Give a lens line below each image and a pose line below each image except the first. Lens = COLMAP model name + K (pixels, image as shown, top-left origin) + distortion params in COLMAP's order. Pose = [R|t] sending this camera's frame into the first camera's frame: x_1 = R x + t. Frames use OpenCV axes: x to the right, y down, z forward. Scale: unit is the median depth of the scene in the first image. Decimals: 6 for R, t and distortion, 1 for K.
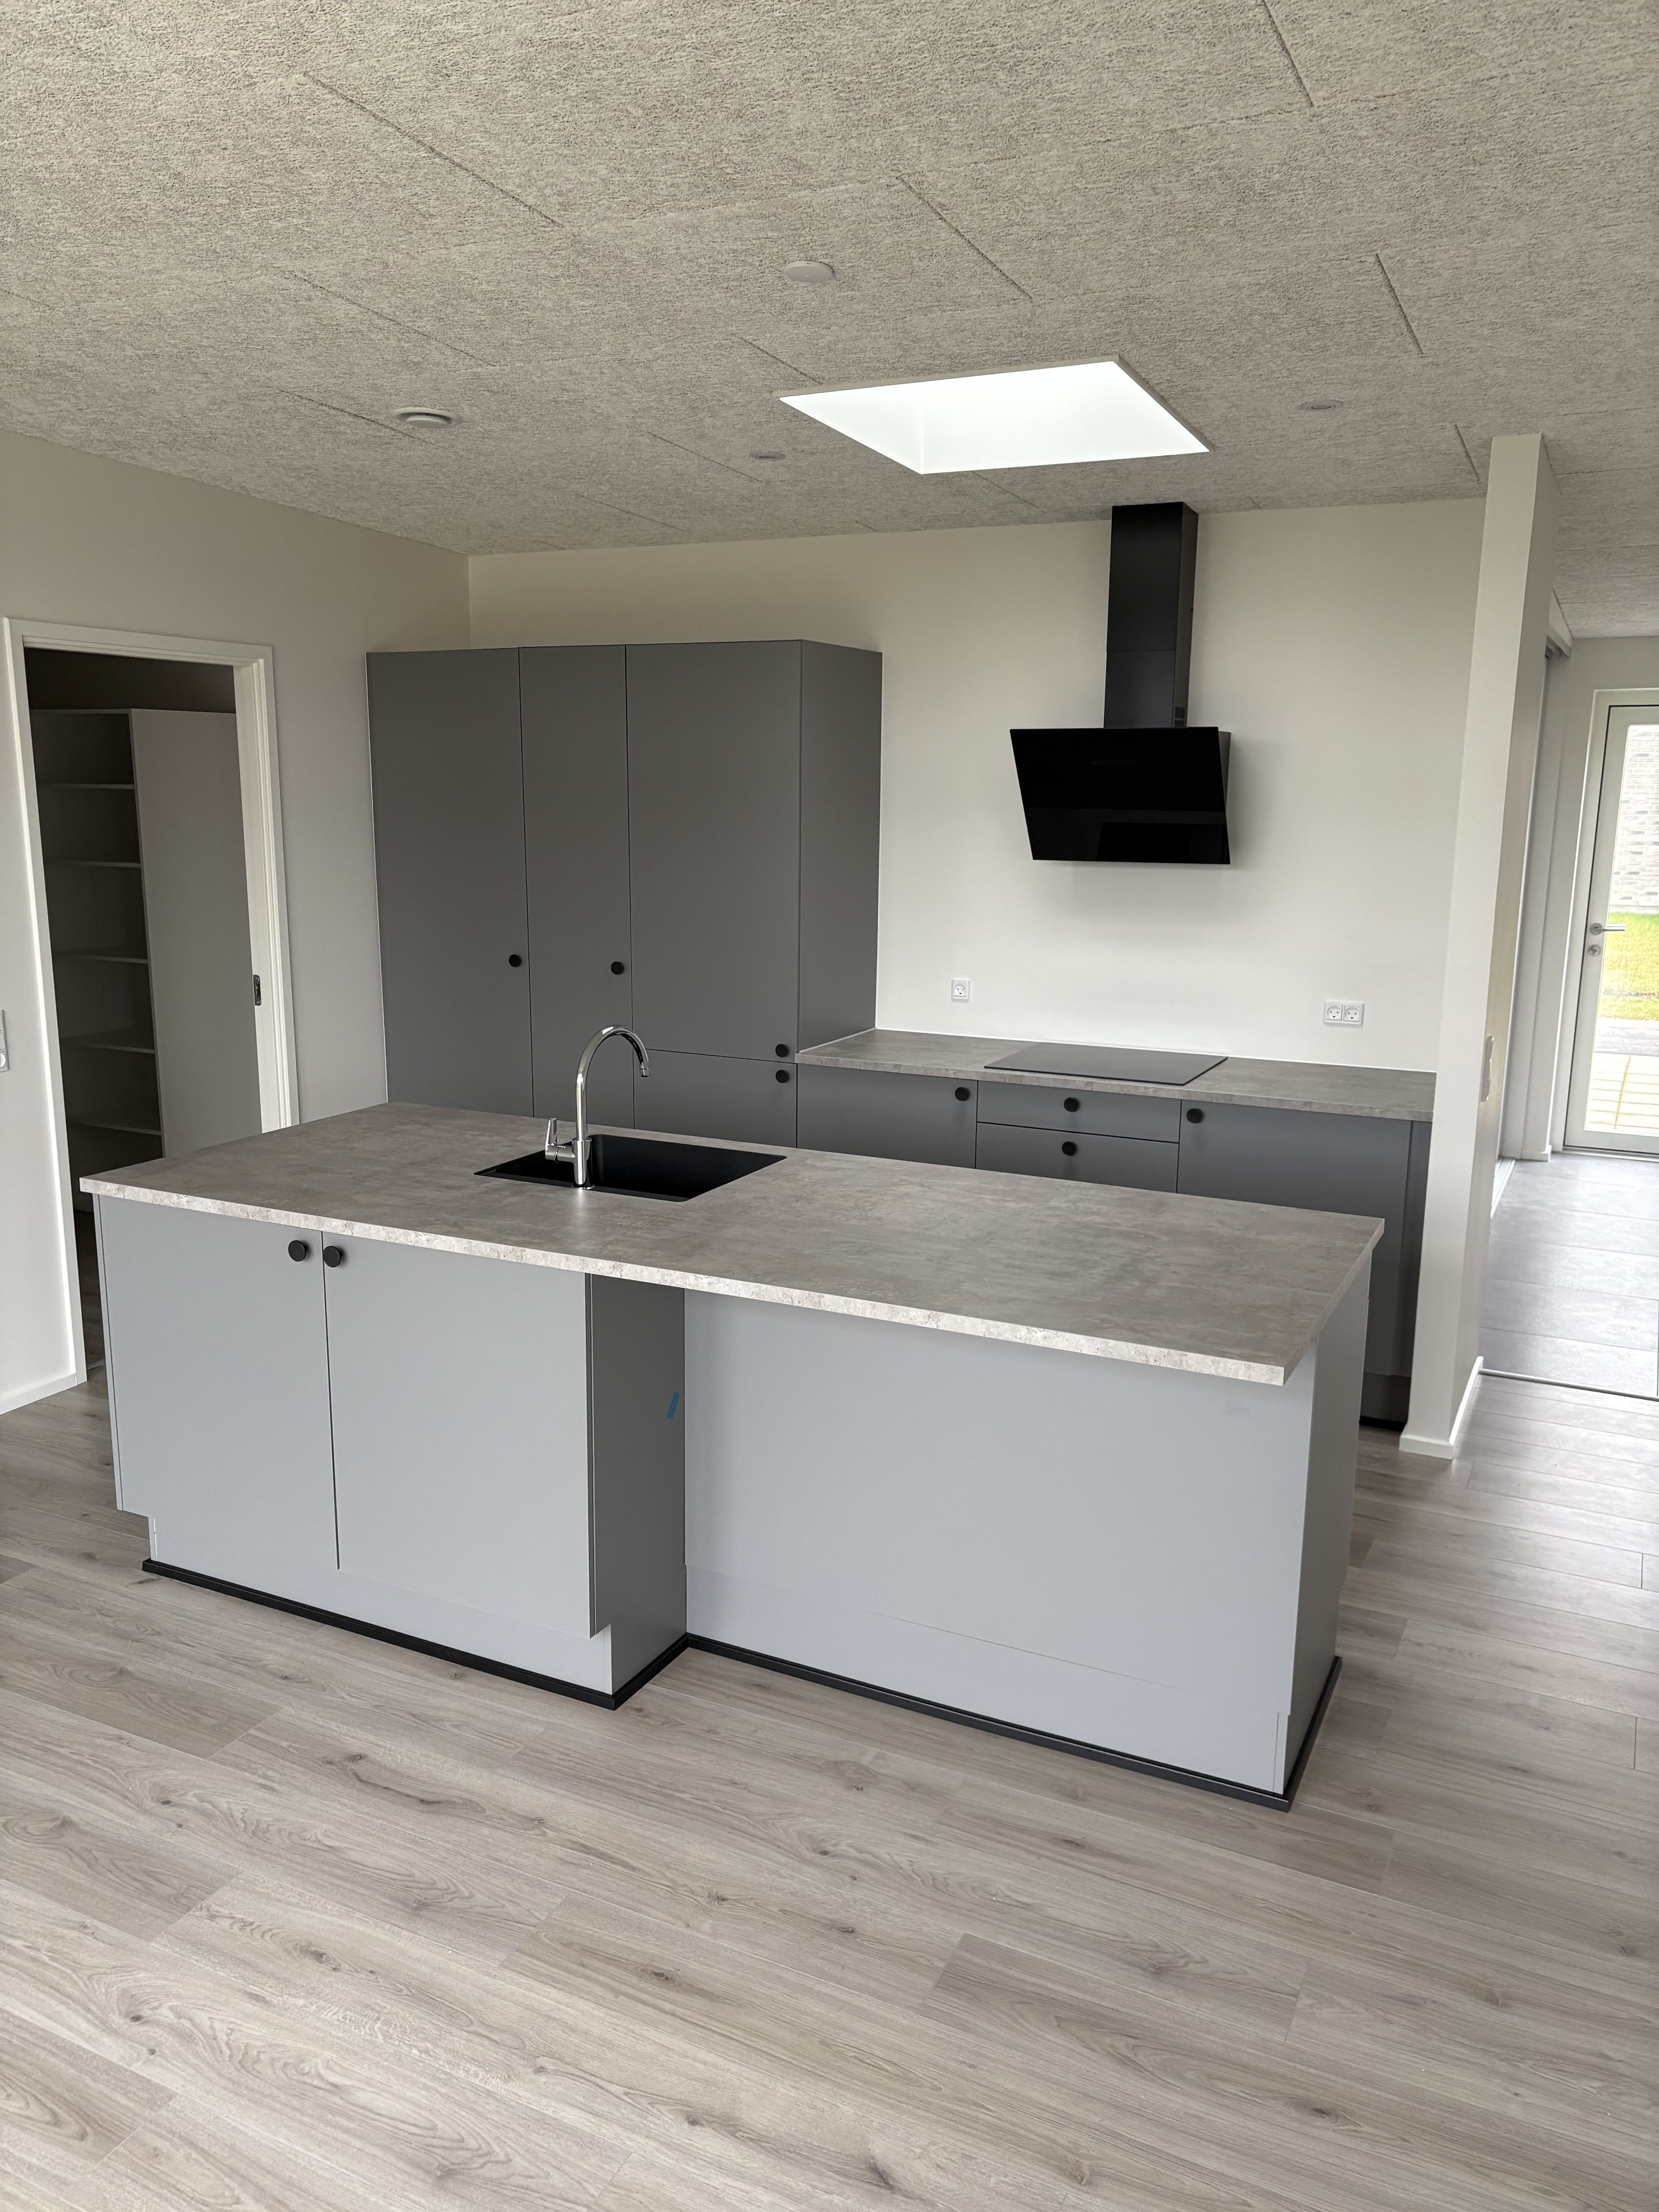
lens RADIAL K [[1674.2, 0, 833.2], [0, 1674.2, 1127.6], [0, 0, 1]] dist [0.073880, -0.079429]
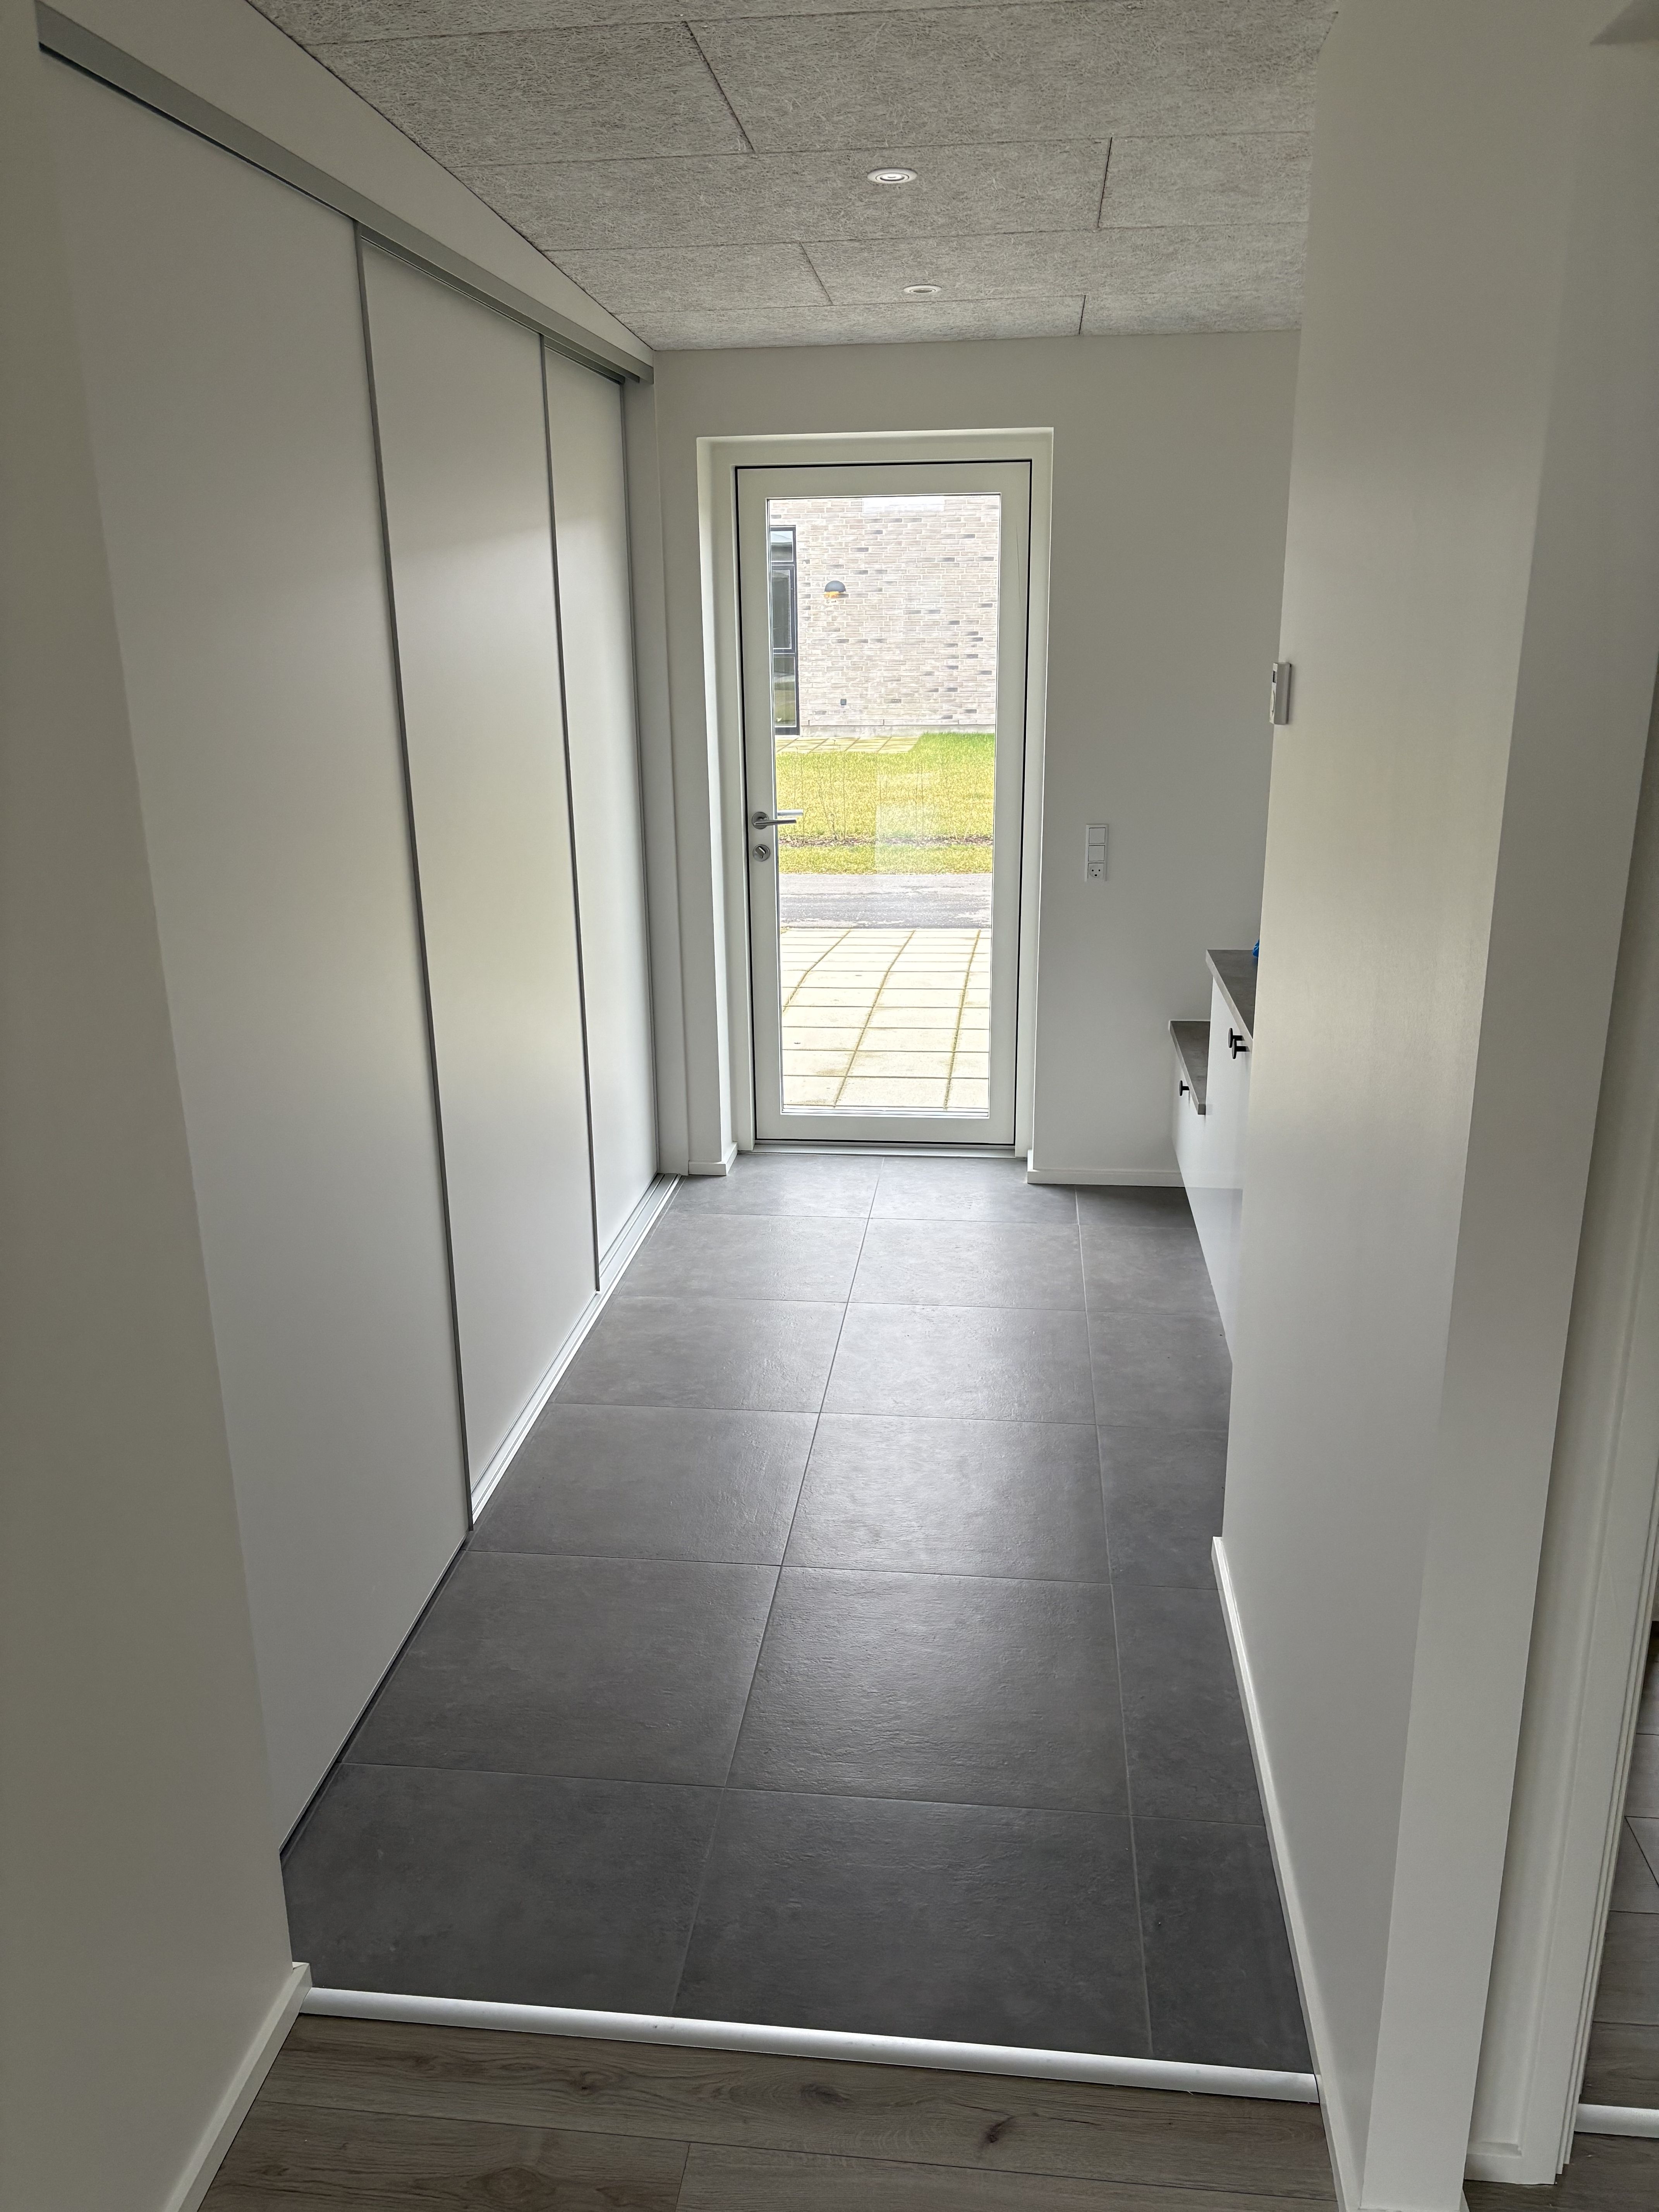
lens RADIAL K [[1674.2, 0, 833.2], [0, 1674.2, 1127.6], [0, 0, 1]] dist [0.073880, -0.079429]
pose [[0.942166, -0.121542, 0.312331, 0.254325], [0.088591, 0.989094, 0.117660, -0.072277], [-0.323225, -0.083186, 0.942659, 0.357362]]
